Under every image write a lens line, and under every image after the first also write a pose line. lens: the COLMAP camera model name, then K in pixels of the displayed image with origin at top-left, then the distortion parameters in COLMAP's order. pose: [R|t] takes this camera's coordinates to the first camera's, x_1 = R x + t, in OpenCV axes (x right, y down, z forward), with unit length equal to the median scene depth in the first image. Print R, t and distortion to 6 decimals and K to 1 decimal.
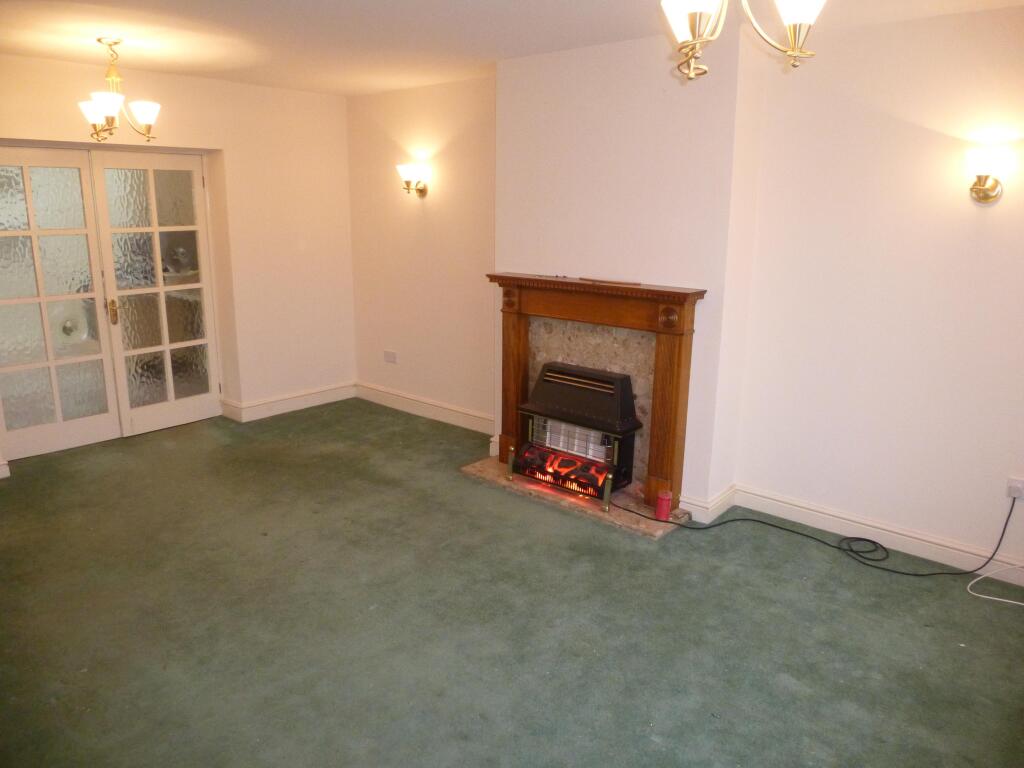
lens RADIAL K [[732.0, 0, 507.0], [0, 732.0, 389.2], [0, 0, 1]] dist [-0.071159, 0.029656]
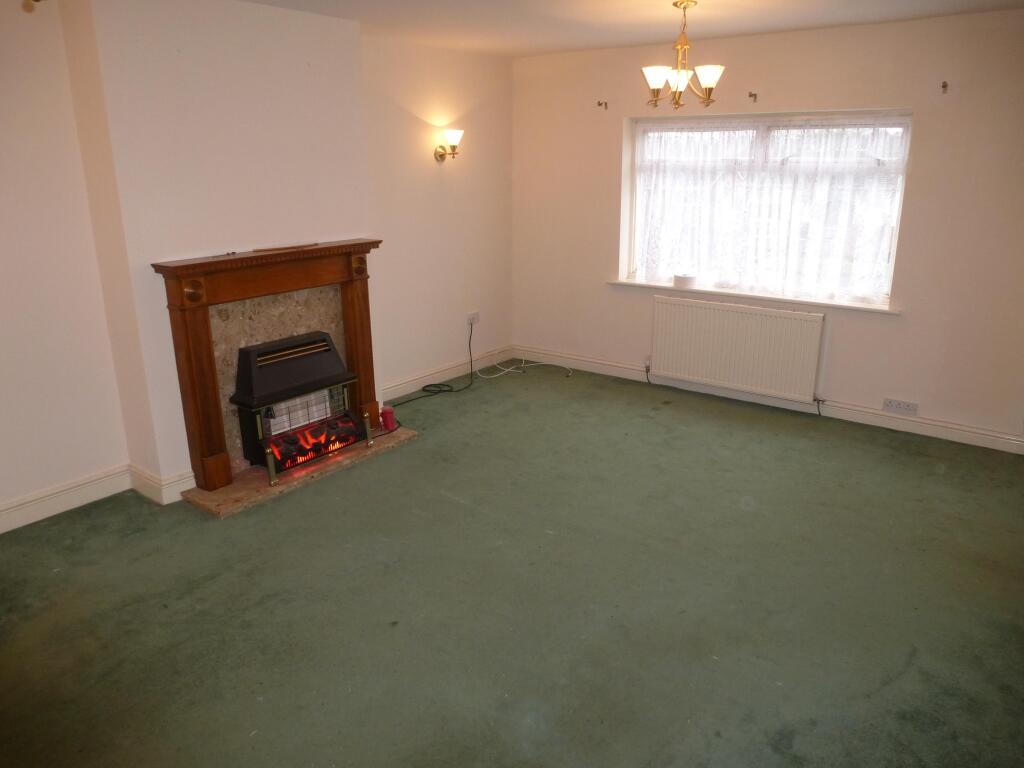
lens RADIAL K [[732.0, 0, 508.0], [0, 732.0, 379.5], [0, 0, 1]] dist [-0.071159, 0.029656]
pose [[-0.091441, -0.281789, 0.955109, -0.882623], [0.253928, 0.920822, 0.295984, -0.195005], [-0.962891, 0.269594, -0.012647, 0.750143]]
